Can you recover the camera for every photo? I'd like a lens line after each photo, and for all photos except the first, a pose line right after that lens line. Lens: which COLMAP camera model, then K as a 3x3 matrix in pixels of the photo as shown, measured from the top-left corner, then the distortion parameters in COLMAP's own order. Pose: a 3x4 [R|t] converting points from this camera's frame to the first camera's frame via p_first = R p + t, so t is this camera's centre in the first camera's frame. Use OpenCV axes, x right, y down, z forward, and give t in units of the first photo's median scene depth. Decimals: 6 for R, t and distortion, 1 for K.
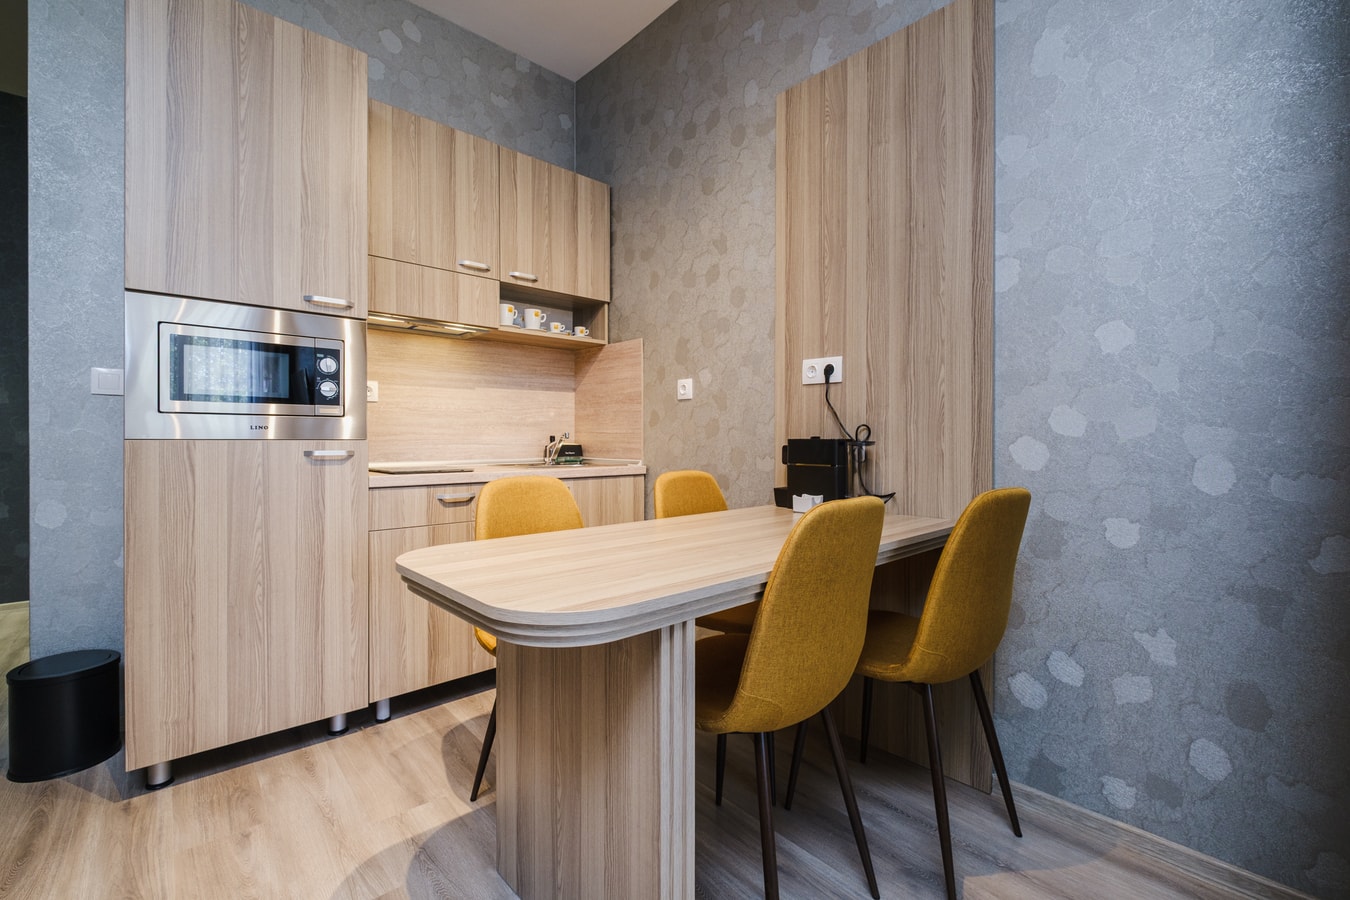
lens RADIAL K [[591.7, 0, 696.7], [0, 591.7, 442.6], [0, 0, 1]] dist [-0.003402, -0.000772]
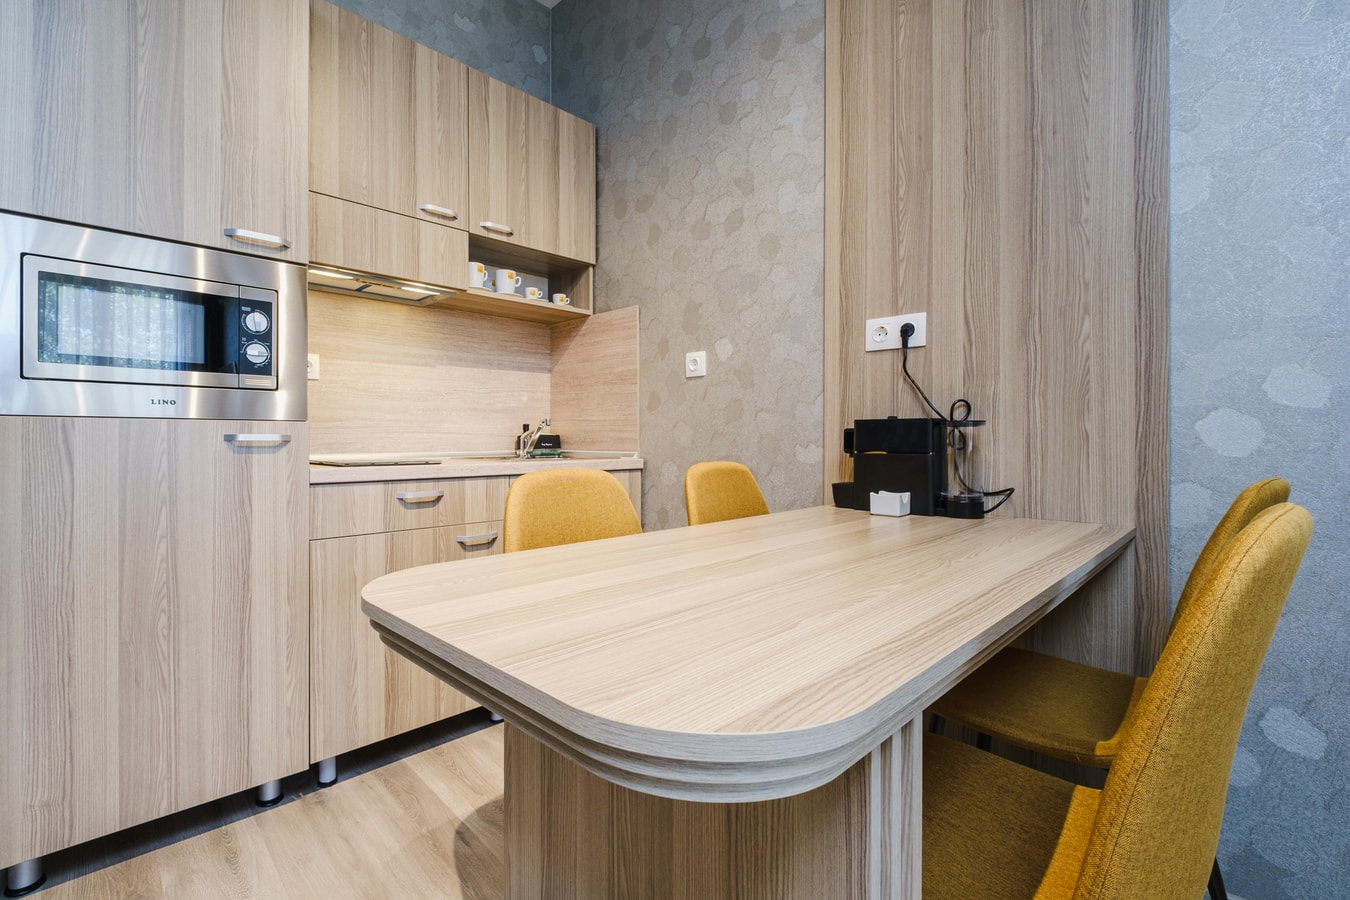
lens RADIAL K [[605.5, 0, 643.1], [0, 605.5, 441.3], [0, 0, 1]] dist [-0.005339, -0.001101]
pose [[0.999981, -0.000724, 0.006115, -0.126450], [0.000744, 0.999994, -0.003240, 0.024306], [-0.006112, 0.003245, 0.999976, 0.212406]]
